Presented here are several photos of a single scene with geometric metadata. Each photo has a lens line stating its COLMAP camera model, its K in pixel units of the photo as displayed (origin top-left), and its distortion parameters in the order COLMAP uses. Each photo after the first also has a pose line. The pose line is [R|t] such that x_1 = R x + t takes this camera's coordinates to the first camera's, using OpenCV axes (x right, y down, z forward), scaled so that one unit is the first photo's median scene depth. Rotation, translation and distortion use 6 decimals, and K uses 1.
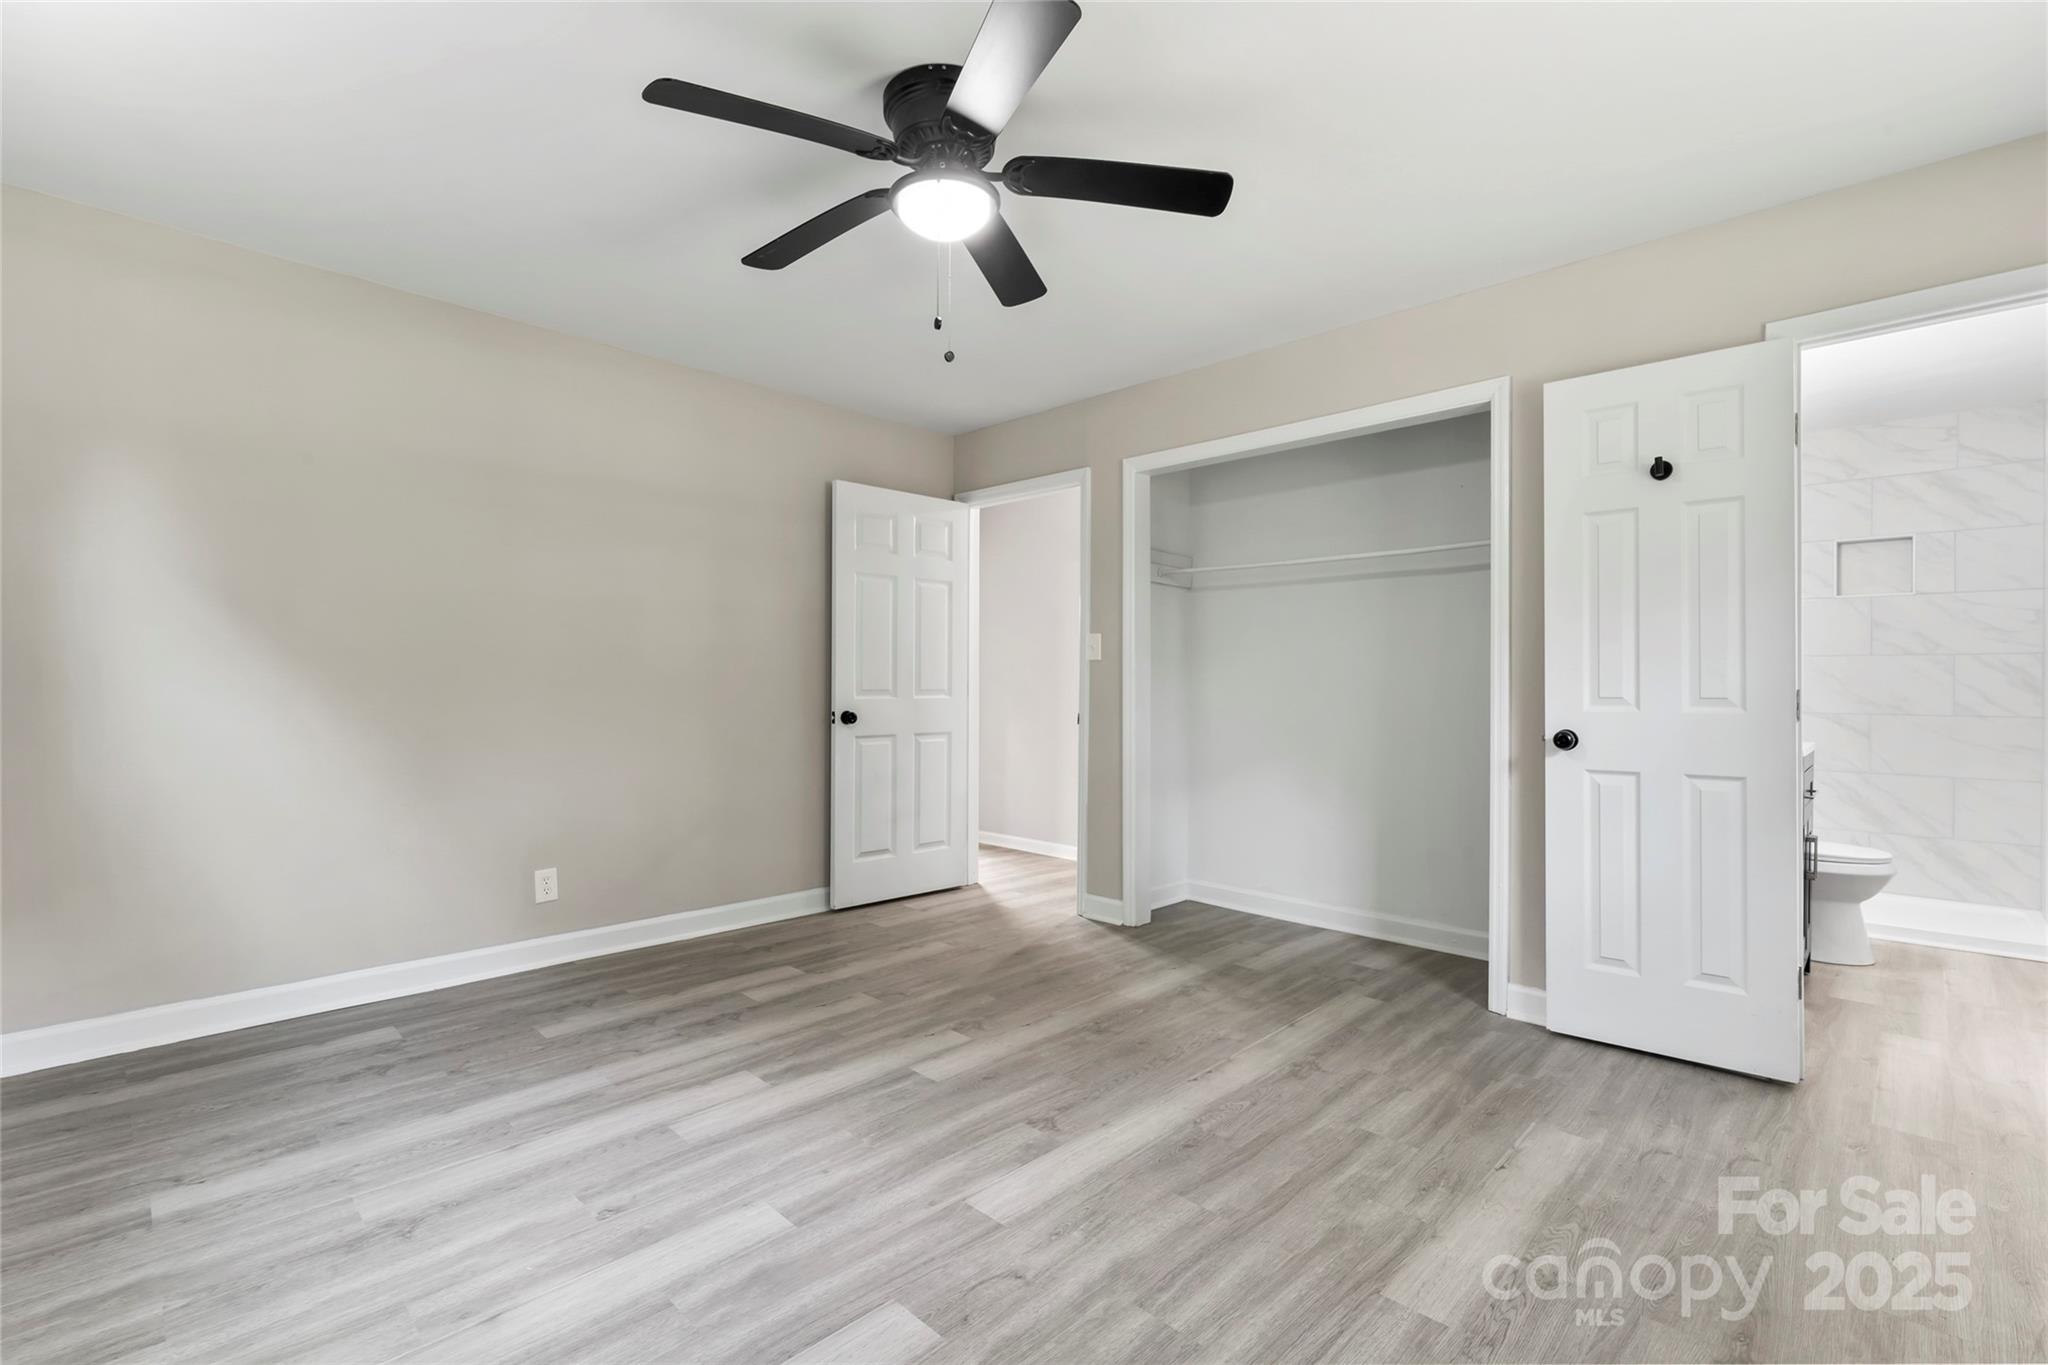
lens RADIAL K [[913.7, 0, 1019.4], [0, 913.7, 676.2], [0, 0, 1]] dist [-0.006090, 0.001923]
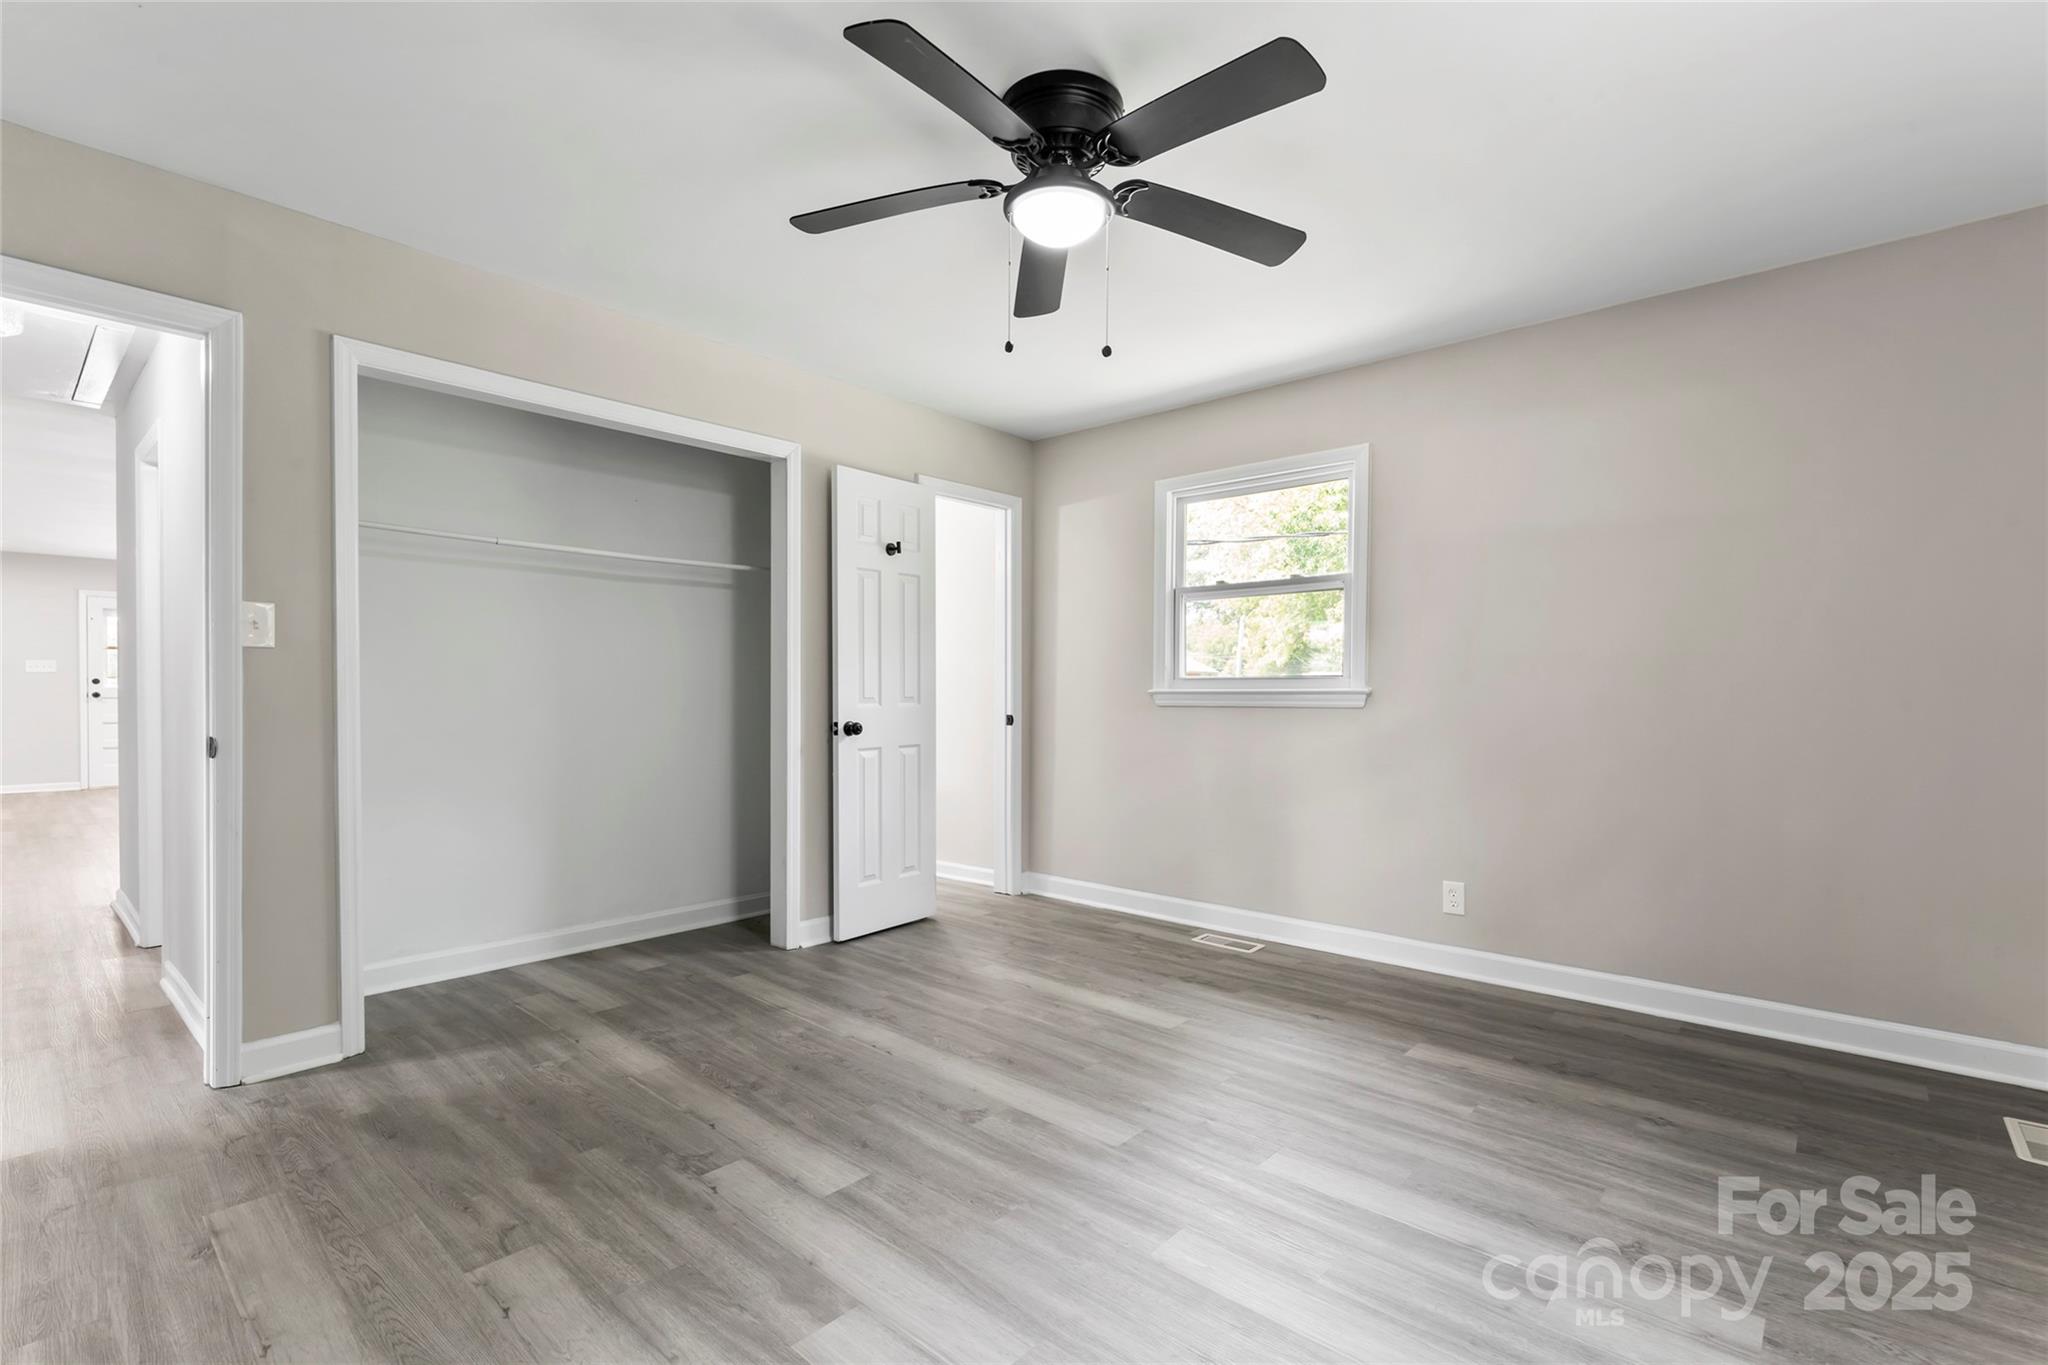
lens RADIAL K [[913.7, 0, 1021.1], [0, 913.7, 709.6], [0, 0, 1]] dist [-0.006090, 0.001923]
pose [[-0.043442, -0.025124, 0.998740, -0.833594], [-0.012700, 0.999617, 0.024594, 0.003198], [-0.998975, -0.011615, -0.043744, 0.832530]]
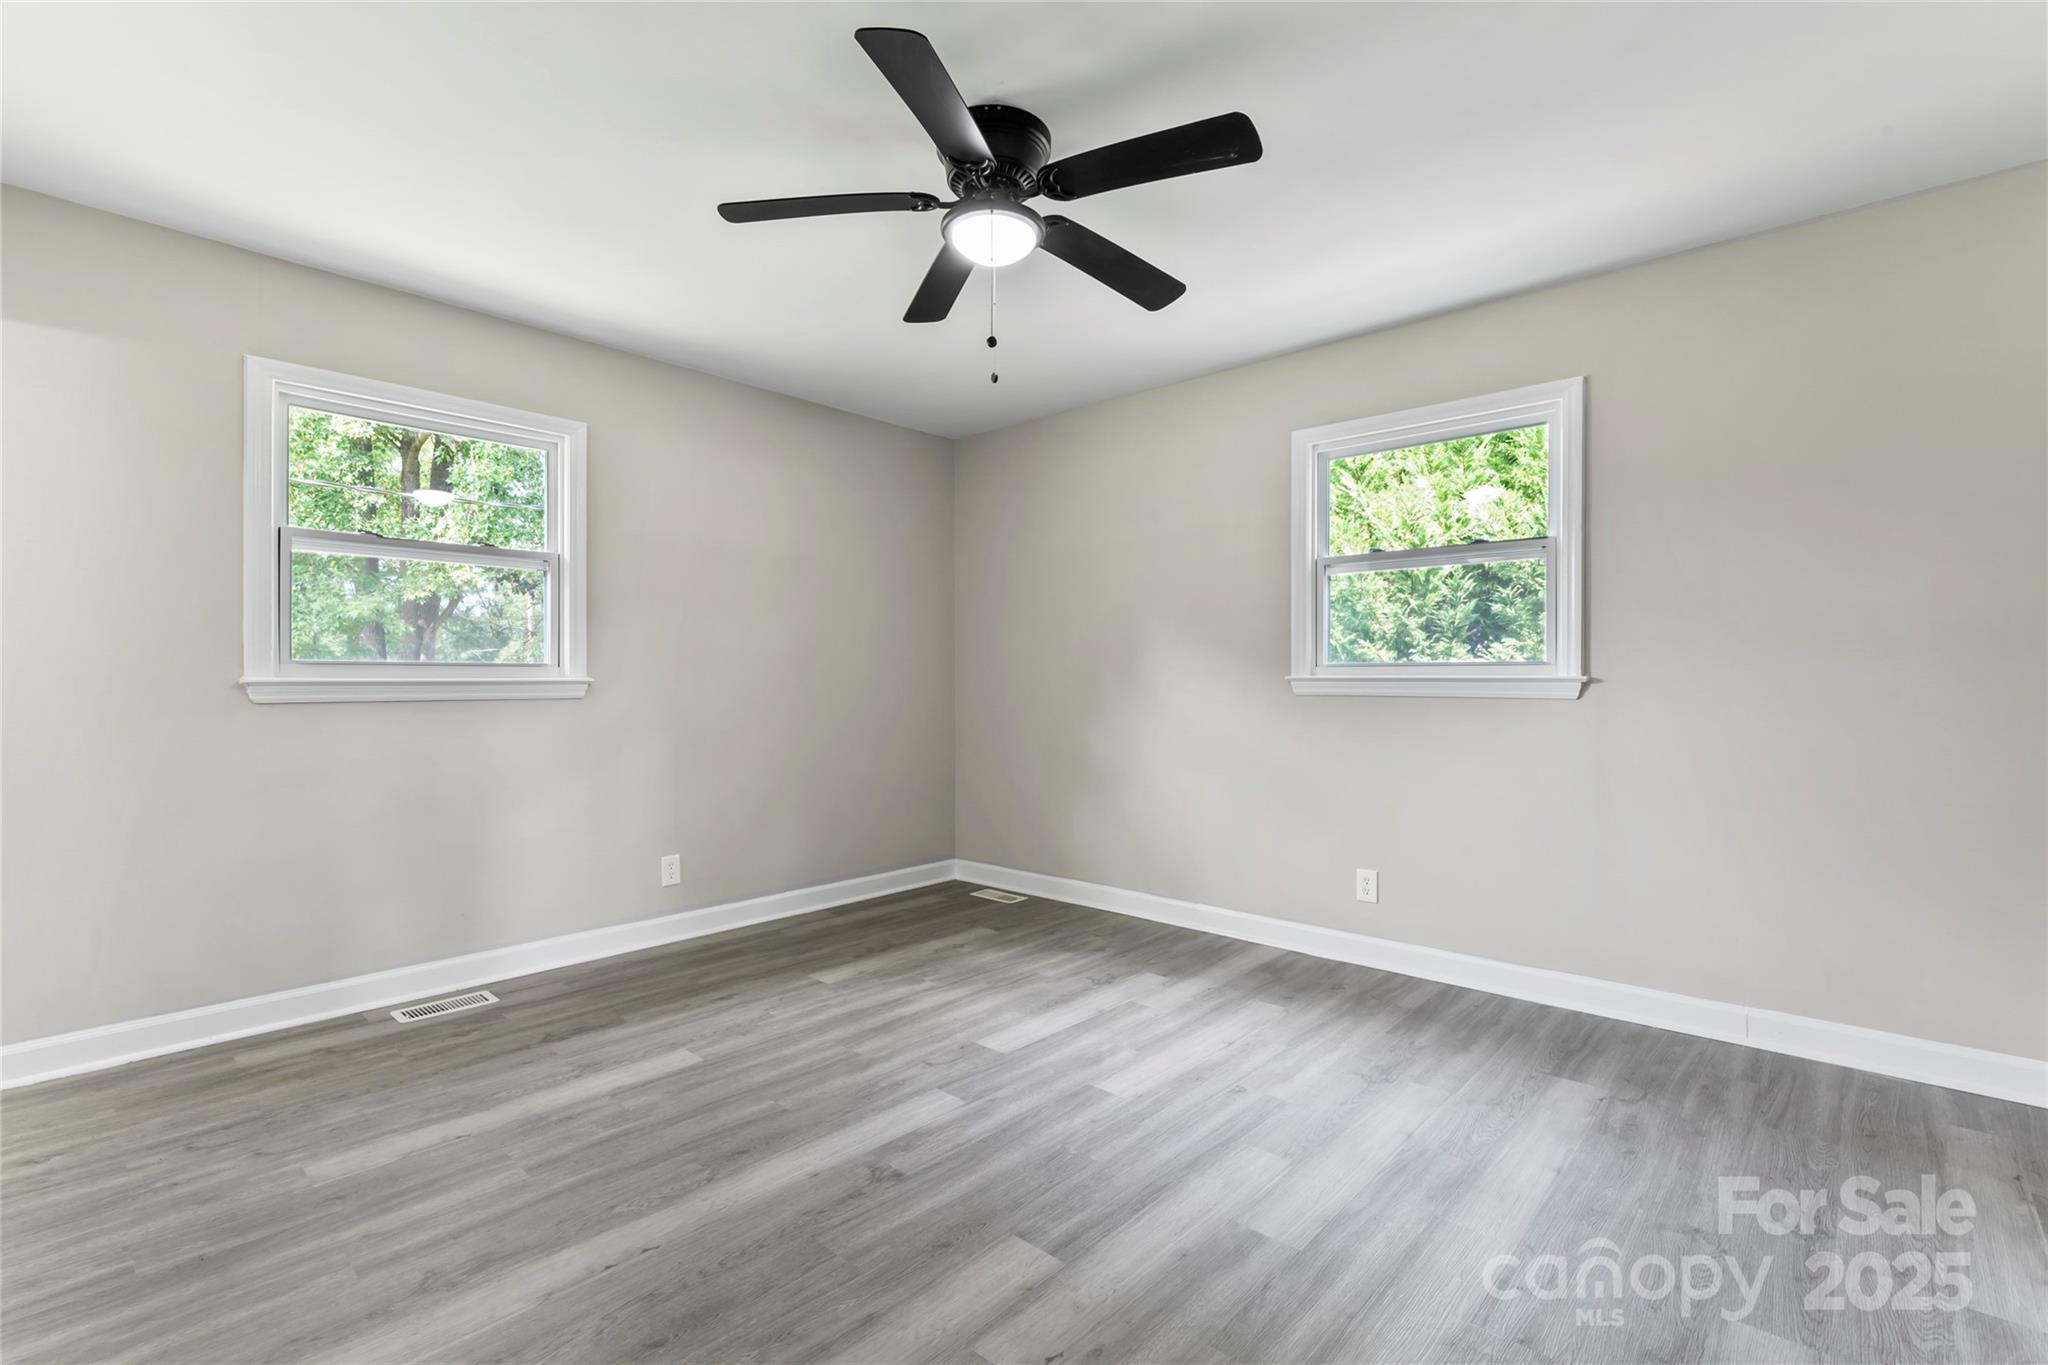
lens RADIAL K [[913.7, 0, 1012.2], [0, 913.7, 675.7], [0, 0, 1]] dist [-0.006090, 0.001923]
pose [[-0.999645, -0.007289, -0.025623, -0.060729], [-0.006884, 0.999850, -0.015869, 0.012501], [0.025735, -0.015687, -0.999546, 1.590220]]
